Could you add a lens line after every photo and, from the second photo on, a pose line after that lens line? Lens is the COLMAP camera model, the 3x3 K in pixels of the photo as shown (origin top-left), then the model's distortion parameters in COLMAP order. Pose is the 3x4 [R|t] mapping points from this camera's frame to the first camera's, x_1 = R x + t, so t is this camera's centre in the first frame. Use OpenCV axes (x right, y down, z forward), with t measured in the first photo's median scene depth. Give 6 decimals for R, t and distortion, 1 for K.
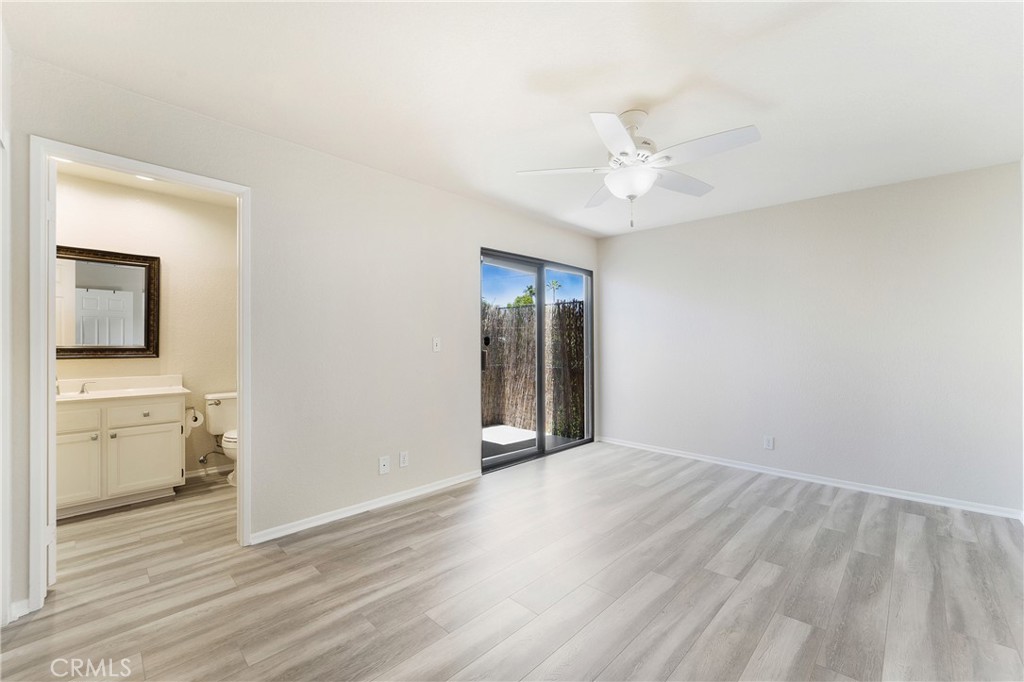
lens RADIAL K [[416.1, 0, 517.9], [0, 416.1, 341.4], [0, 0, 1]] dist [0.000400, 0.000066]
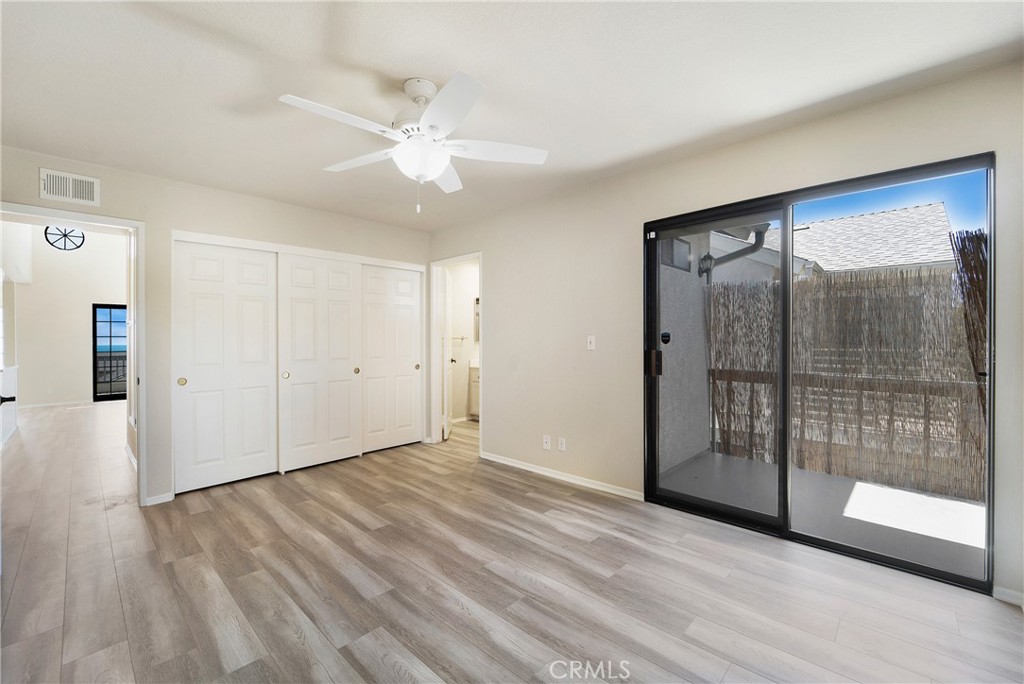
lens RADIAL K [[416.1, 0, 517.9], [0, 416.1, 342.4], [0, 0, 1]] dist [0.000400, 0.000066]
pose [[0.021542, -0.002510, -0.999765, 1.251204], [0.009429, 0.999953, -0.002308, 0.013103], [0.999723, -0.009377, 0.021564, 1.259940]]
